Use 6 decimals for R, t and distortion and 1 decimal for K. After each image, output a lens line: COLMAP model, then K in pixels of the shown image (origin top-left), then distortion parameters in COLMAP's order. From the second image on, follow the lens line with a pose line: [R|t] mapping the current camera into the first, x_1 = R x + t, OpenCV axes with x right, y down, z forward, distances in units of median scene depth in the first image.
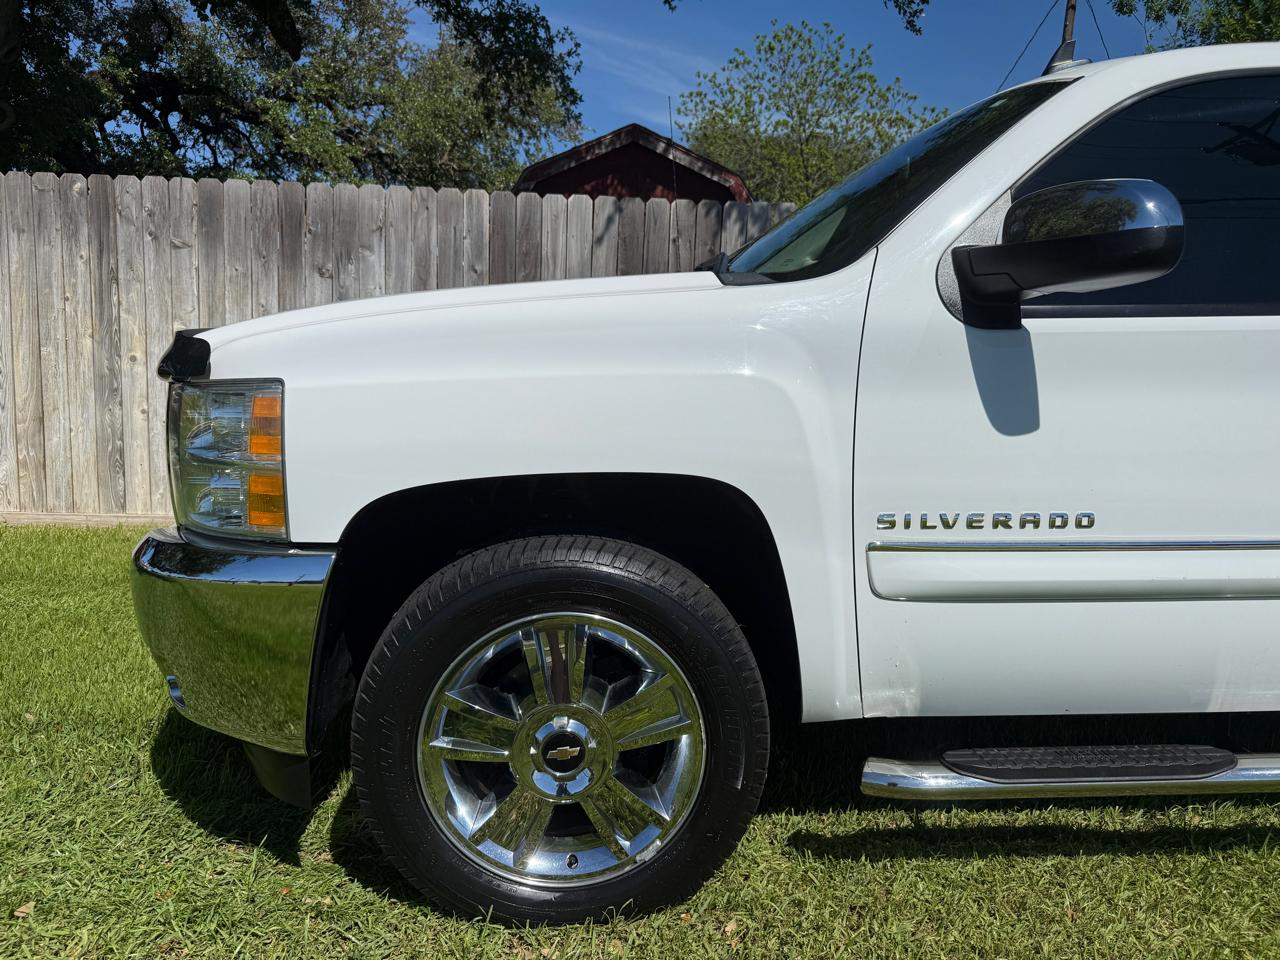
lens RADIAL K [[899.9, 0, 640.0], [0, 899.9, 480.0], [0, 0, 1]] dist [0.047499, -0.070595]
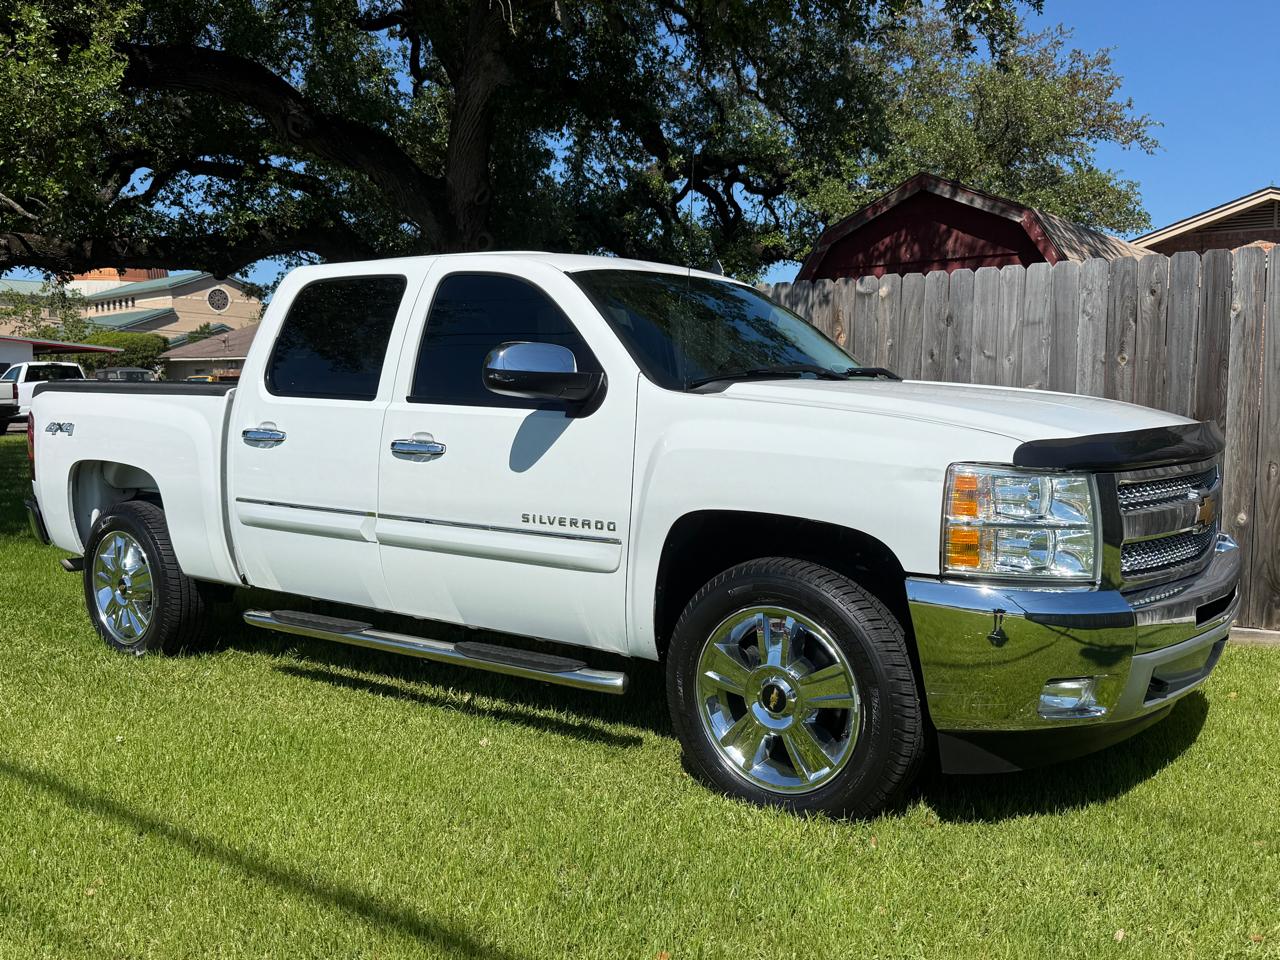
lens RADIAL K [[1135.3, 0, 639.9], [0, 1135.3, 484.0], [0, 0, 1]] dist [0.155956, -0.313880]
pose [[0.758528, 0.018802, -0.651369, 0.996979], [-0.063006, 0.997016, -0.044591, 0.017913], [0.648588, 0.074864, 0.757449, -0.167567]]
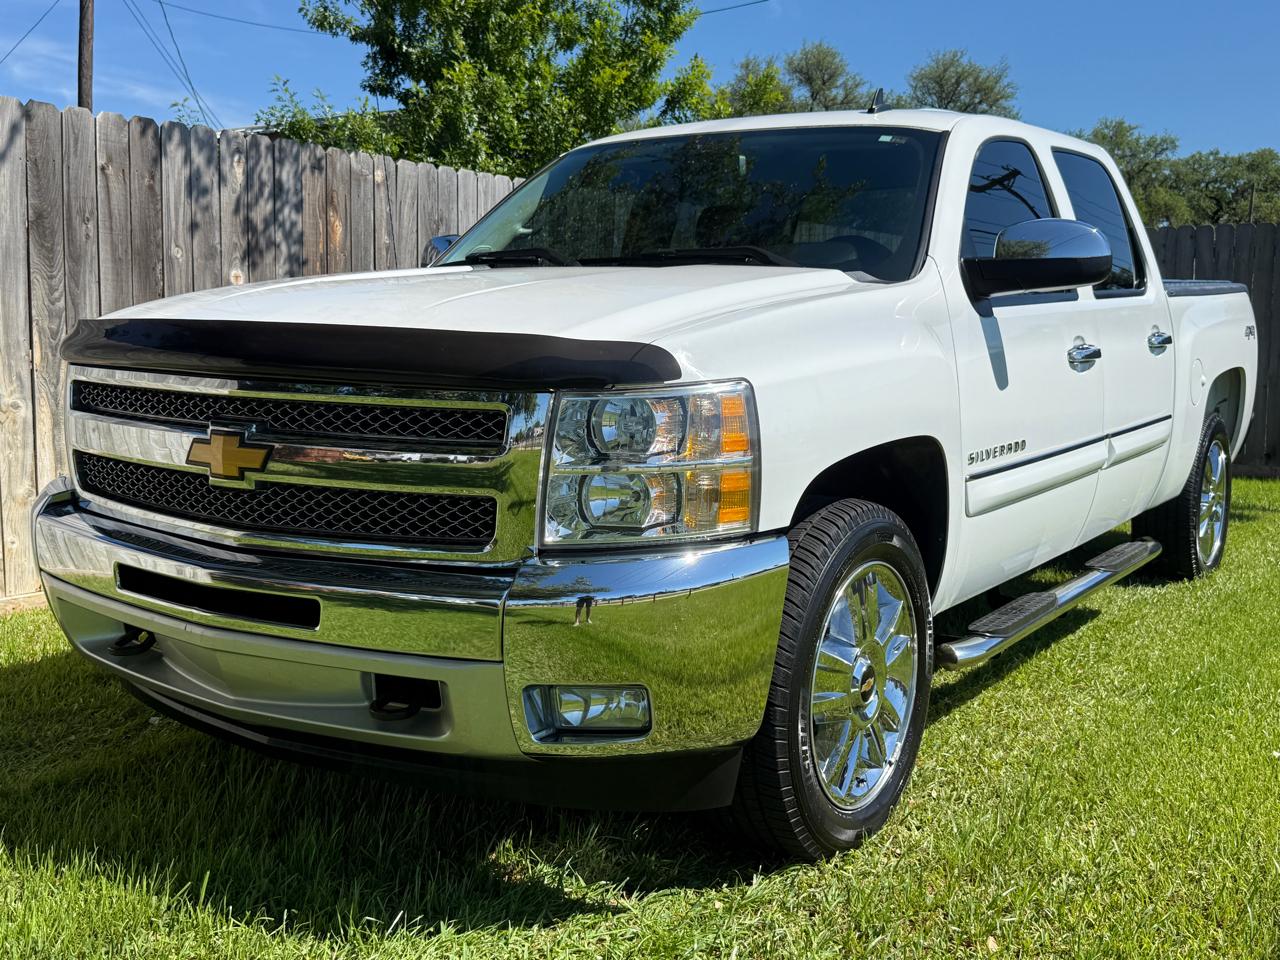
lens RADIAL K [[1327.3, 0, 640.0], [0, 1327.3, 480.0], [0, 0, 1]] dist [0.142448, -0.299409]
pose [[0.618380, -0.112025, 0.777854, -0.550414], [0.121830, 0.991487, 0.045939, -0.025687], [-0.776378, 0.066358, 0.626764, 0.043502]]
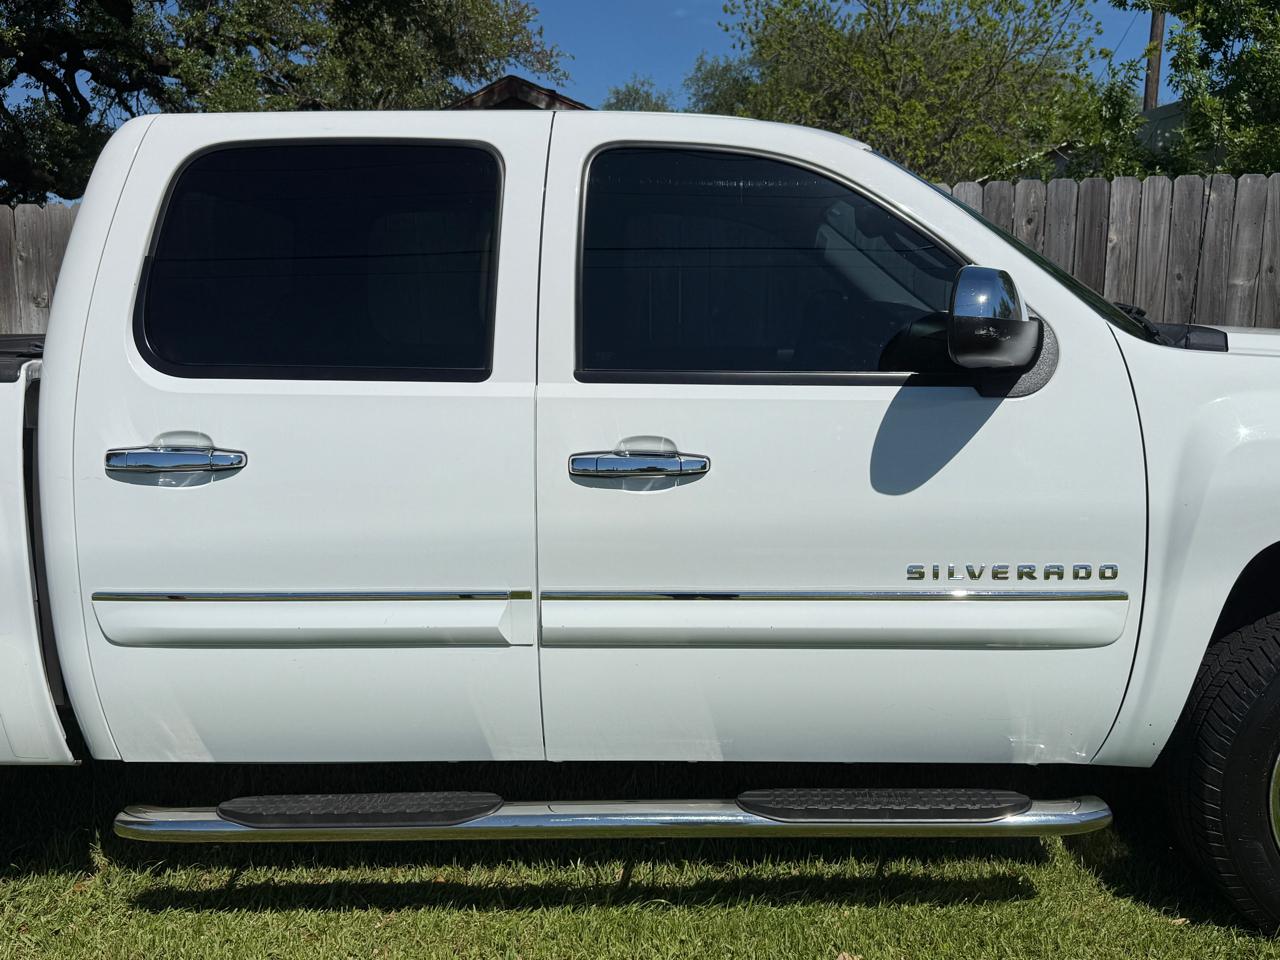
lens RADIAL K [[1141.7, 0, 642.5], [0, 1141.7, 486.9], [0, 0, 1]] dist [0.070680, -0.117842]
pose [[0.994671, -0.037764, -0.095940, 0.354166], [0.038926, 0.999189, 0.010265, -0.033001], [0.095474, -0.013945, 0.995334, -0.091334]]
